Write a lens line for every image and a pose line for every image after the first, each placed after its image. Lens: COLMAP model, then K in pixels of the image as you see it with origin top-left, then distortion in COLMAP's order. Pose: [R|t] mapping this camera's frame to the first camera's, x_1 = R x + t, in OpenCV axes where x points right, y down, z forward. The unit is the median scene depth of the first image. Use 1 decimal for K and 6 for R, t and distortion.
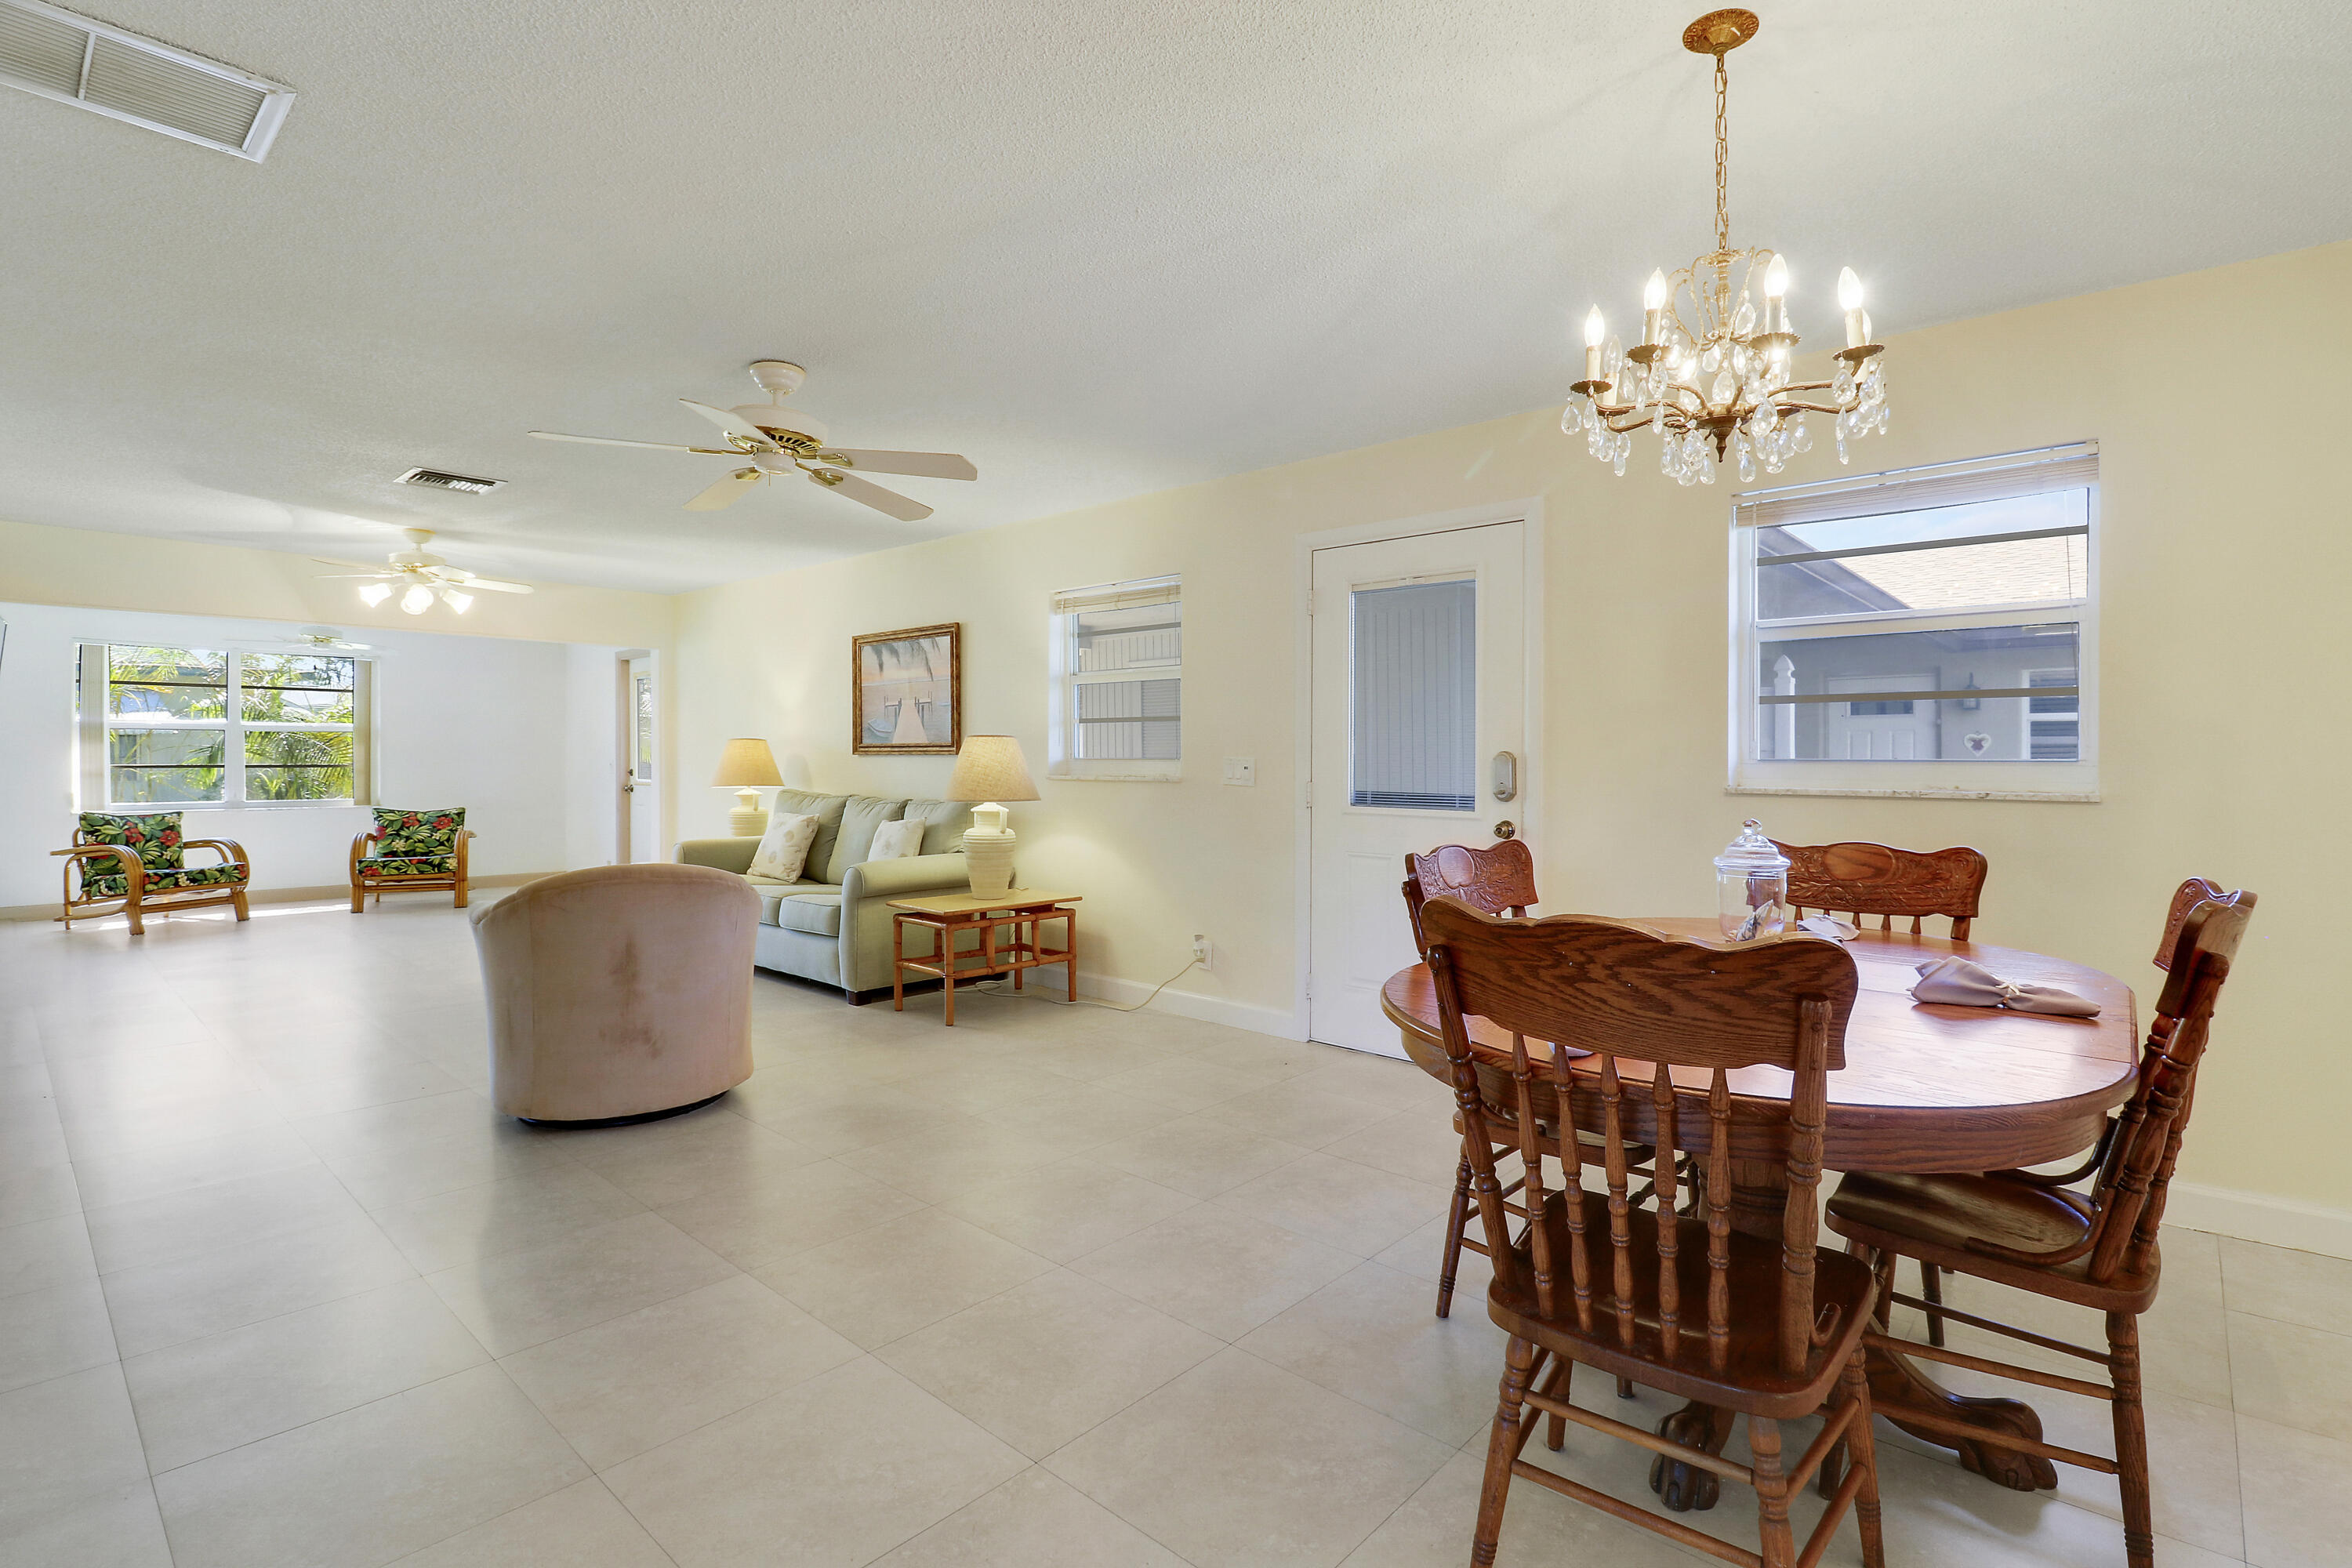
lens RADIAL K [[1101.6, 0, 1194.5], [0, 1101.6, 764.9], [0, 0, 1]] dist [0.000858, -0.010978]
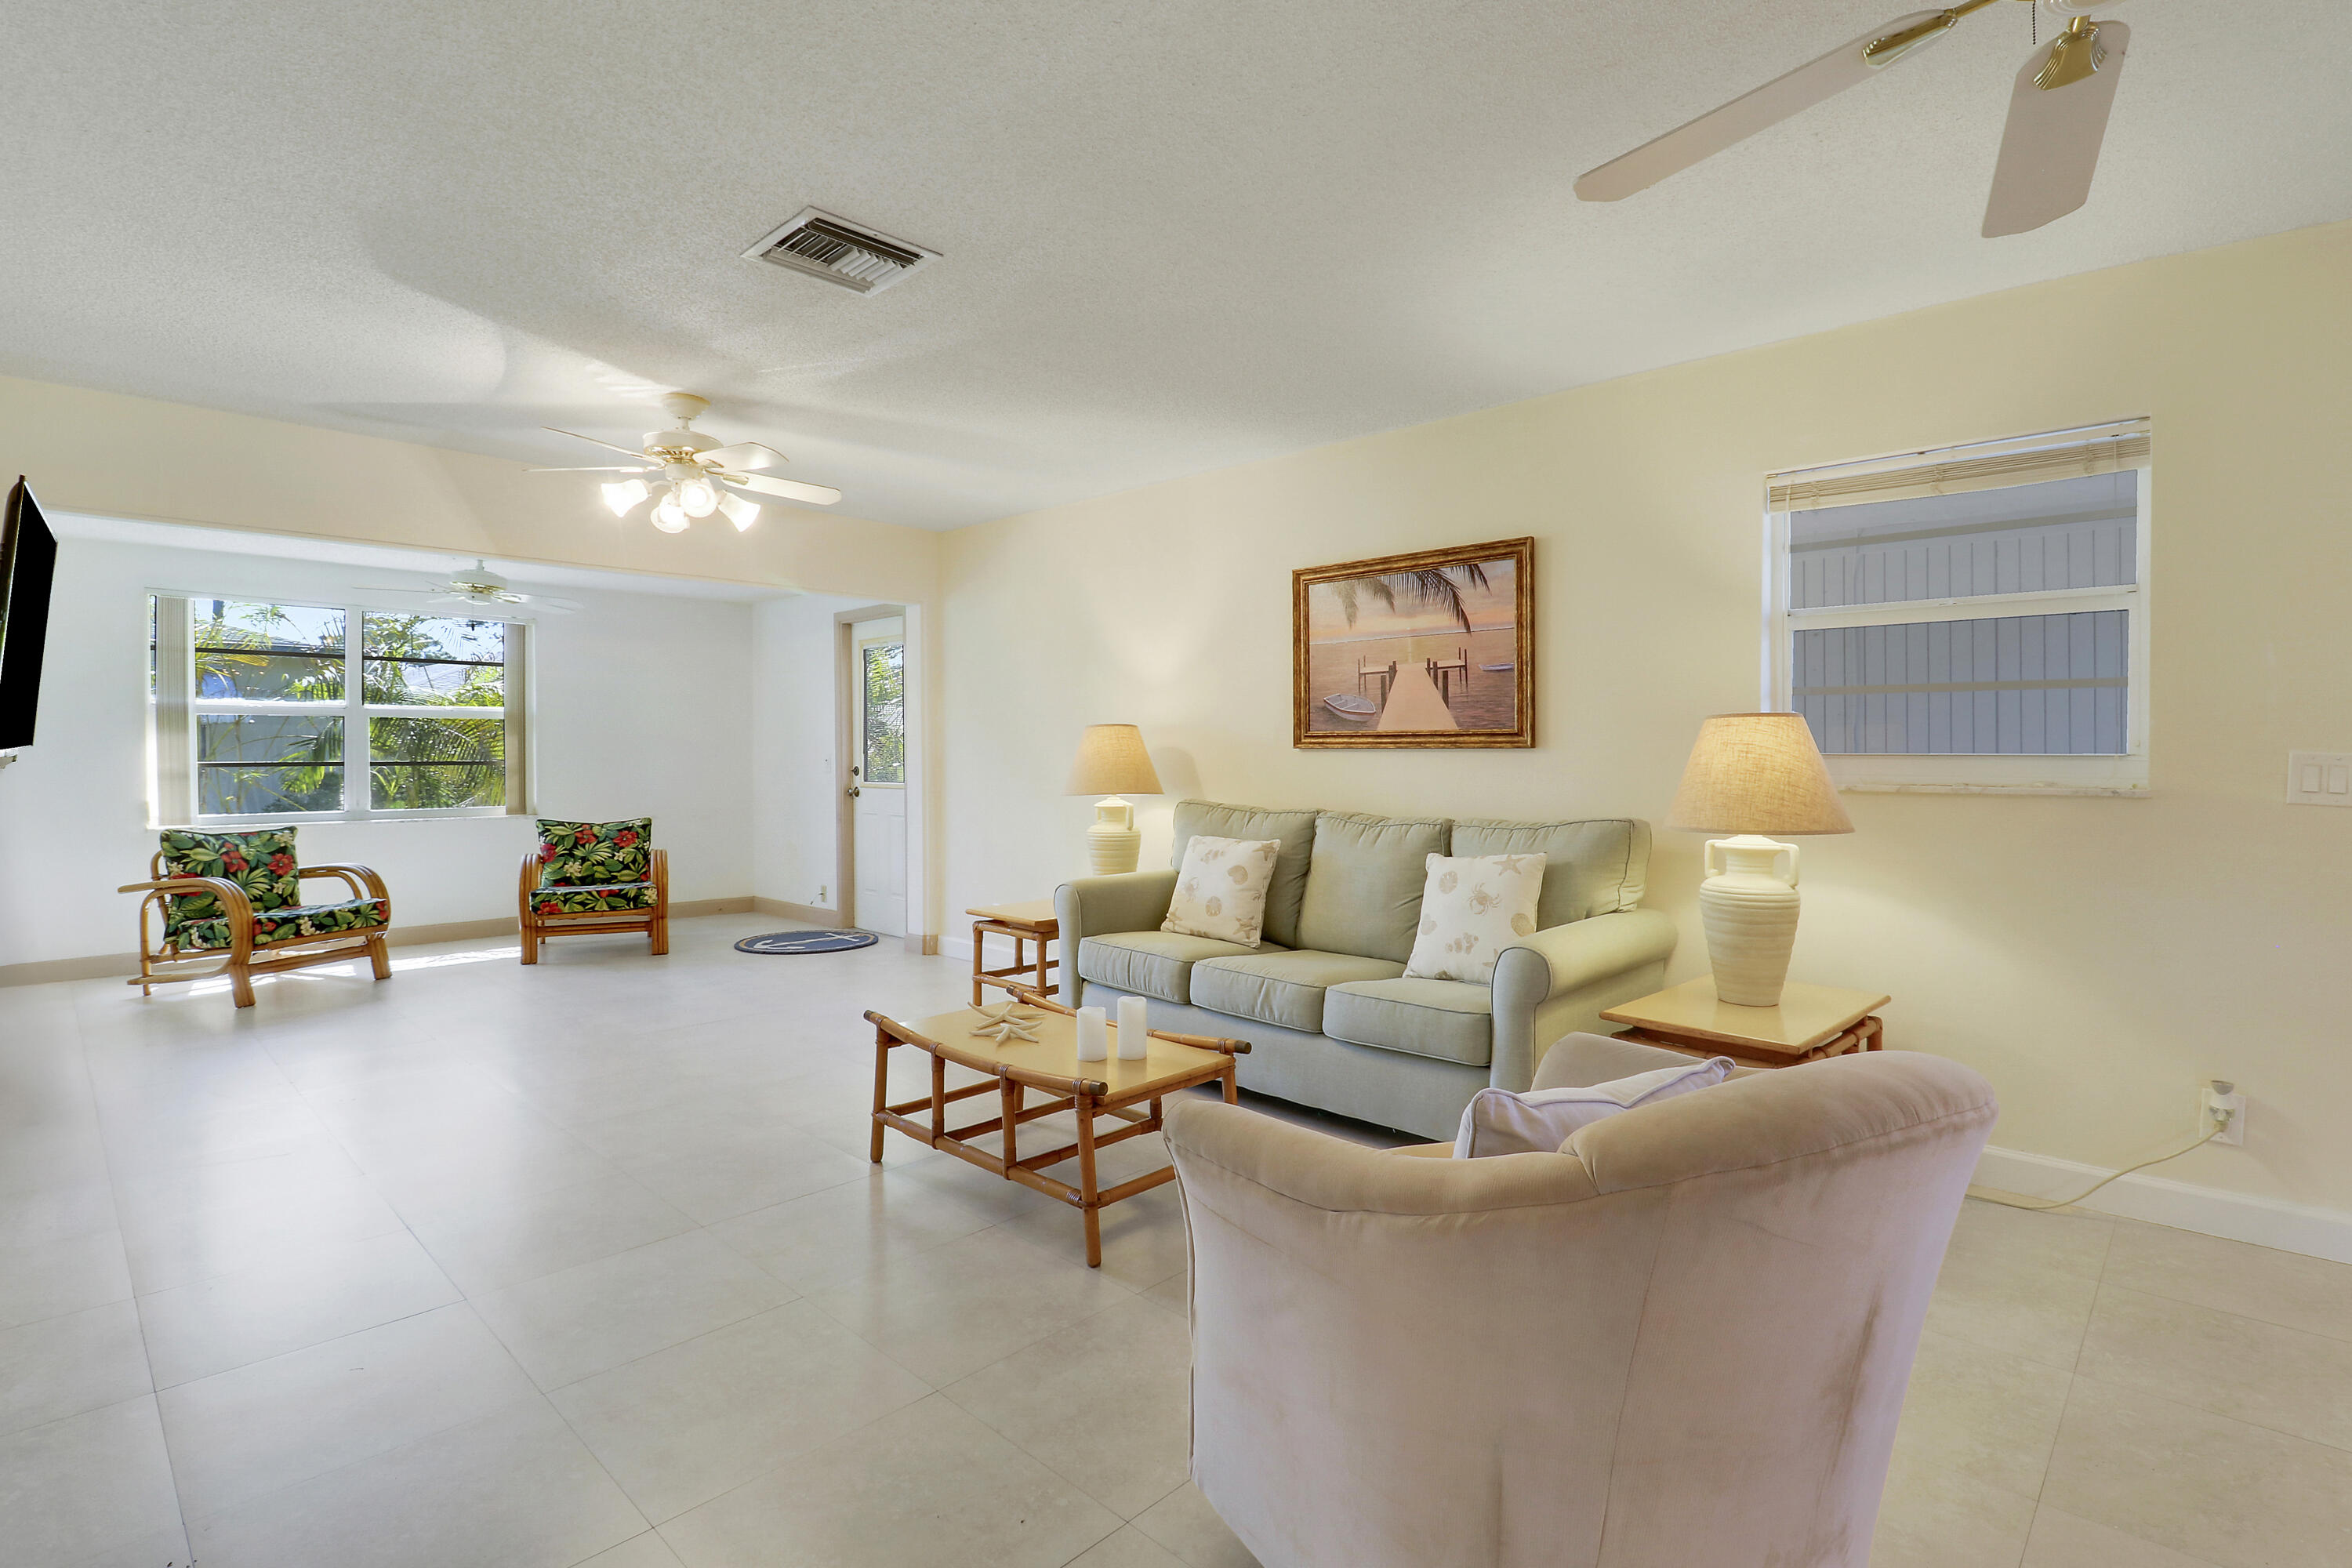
lens RADIAL K [[1127.5, 0, 1193.1], [0, 1127.5, 772.6], [0, 0, 1]] dist [0.003962, -0.012280]
pose [[0.999348, -0.000373, -0.036112, -0.317902], [0.000889, 0.999897, 0.014291, -0.003835], [0.036103, -0.014314, 0.999246, 0.288634]]
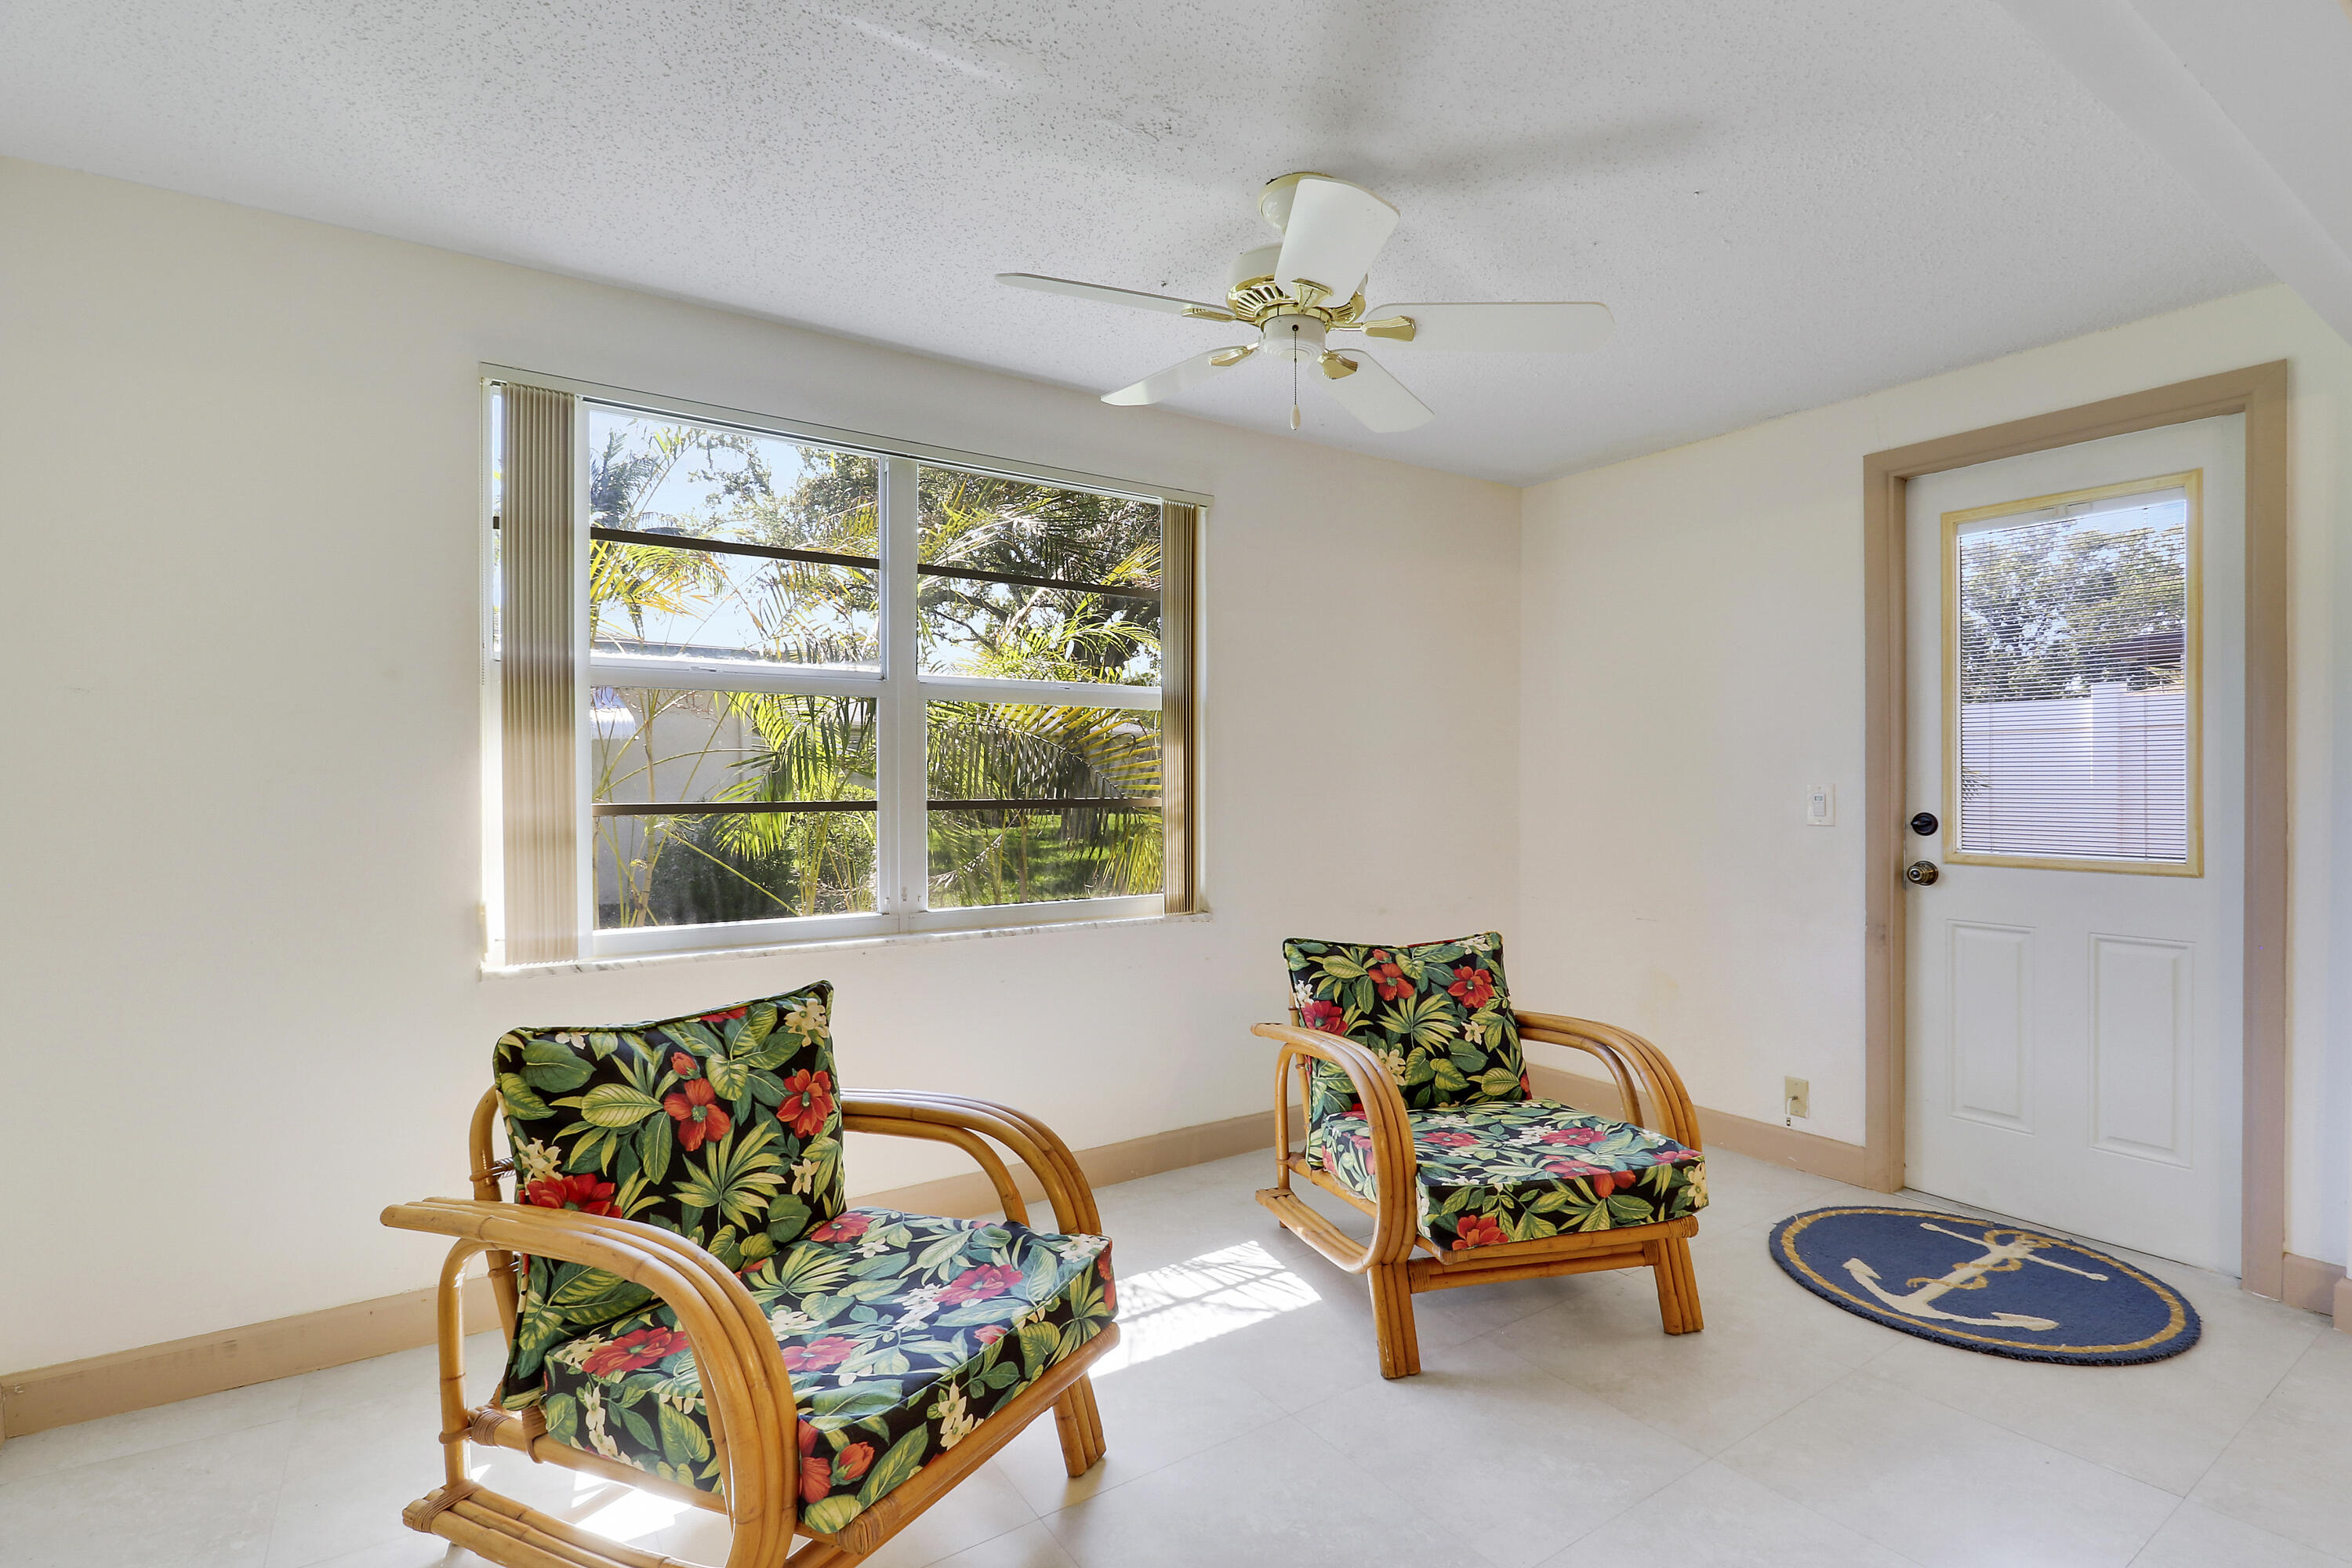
lens RADIAL K [[1096.9, 0, 1181.3], [0, 1096.9, 789.6], [0, 0, 1]] dist [-0.016515, -0.000528]
pose [[0.968427, 0.001876, -0.249291, -0.814924], [-0.000946, 0.999992, 0.003851, -0.005692], [0.249296, -0.003494, 0.968421, 0.801755]]
